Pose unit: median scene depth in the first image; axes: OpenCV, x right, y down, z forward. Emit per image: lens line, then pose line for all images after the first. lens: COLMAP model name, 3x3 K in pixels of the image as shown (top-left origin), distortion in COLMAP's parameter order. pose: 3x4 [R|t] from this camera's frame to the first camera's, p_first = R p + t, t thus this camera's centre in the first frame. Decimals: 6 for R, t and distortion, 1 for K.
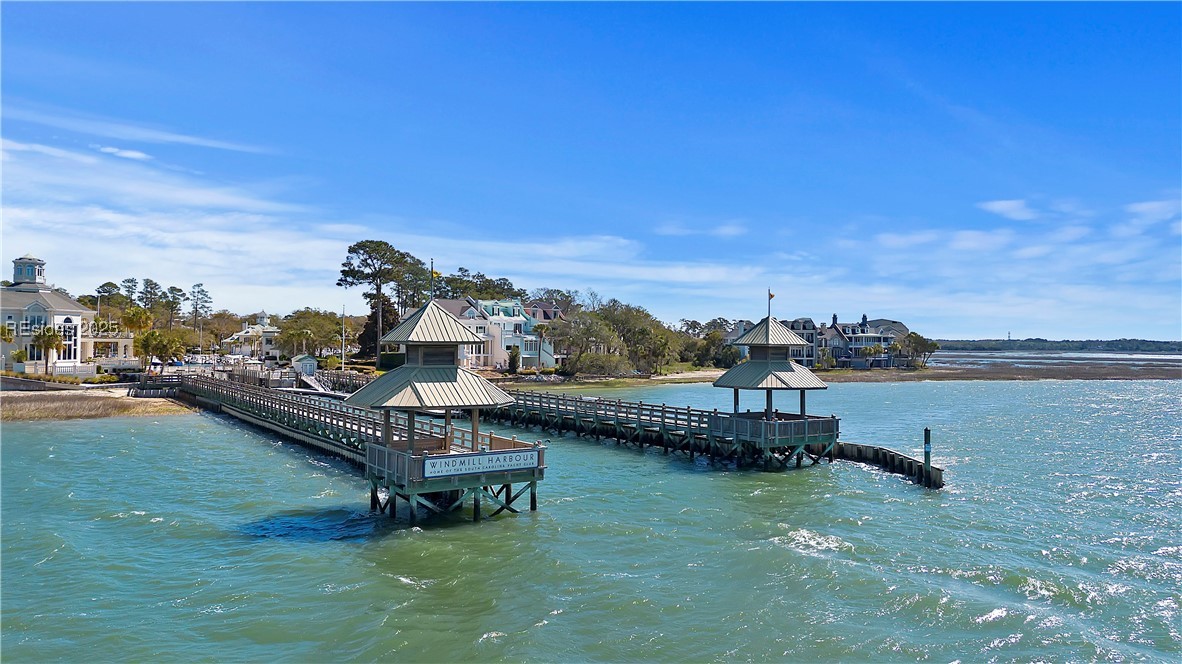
lens RADIAL K [[829.5, 0, 591.0], [0, 829.5, 332.0], [0, 0, 1]] dist [0.101127, -0.109391]
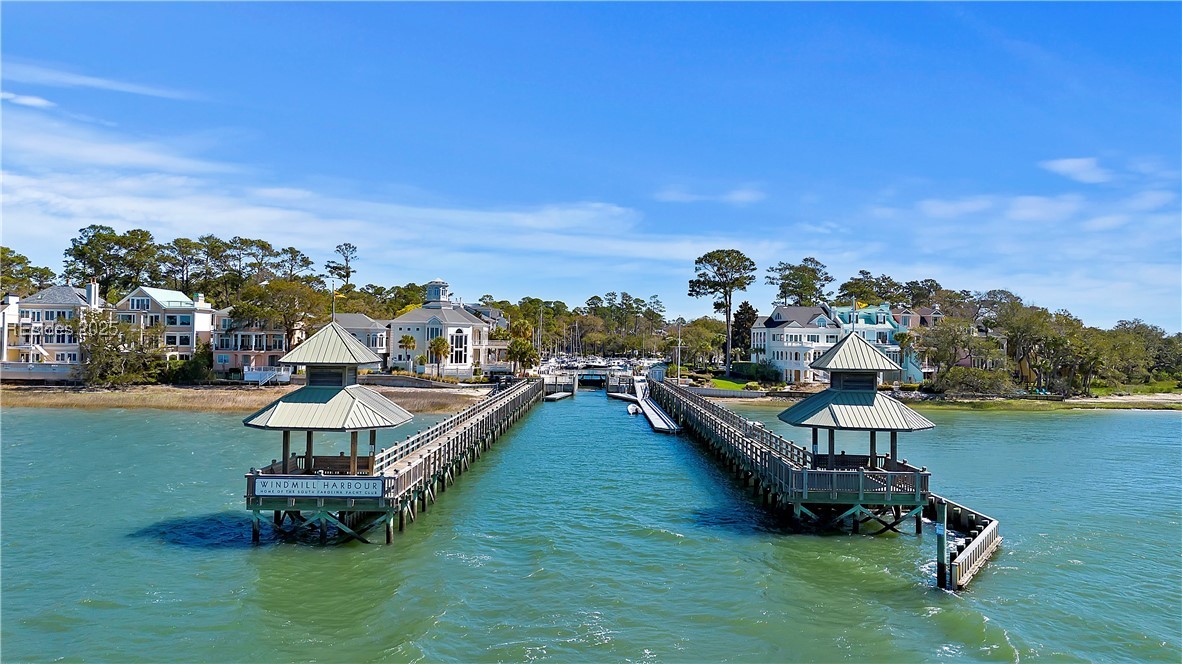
lens RADIAL K [[829.5, 0, 591.0], [0, 829.5, 332.0], [0, 0, 1]] dist [0.101127, -0.109391]
pose [[0.830371, -0.001351, -0.557210, 0.169631], [-0.001855, 0.999985, -0.005189, -0.005327], [0.557208, 0.005342, 0.830356, 0.086927]]
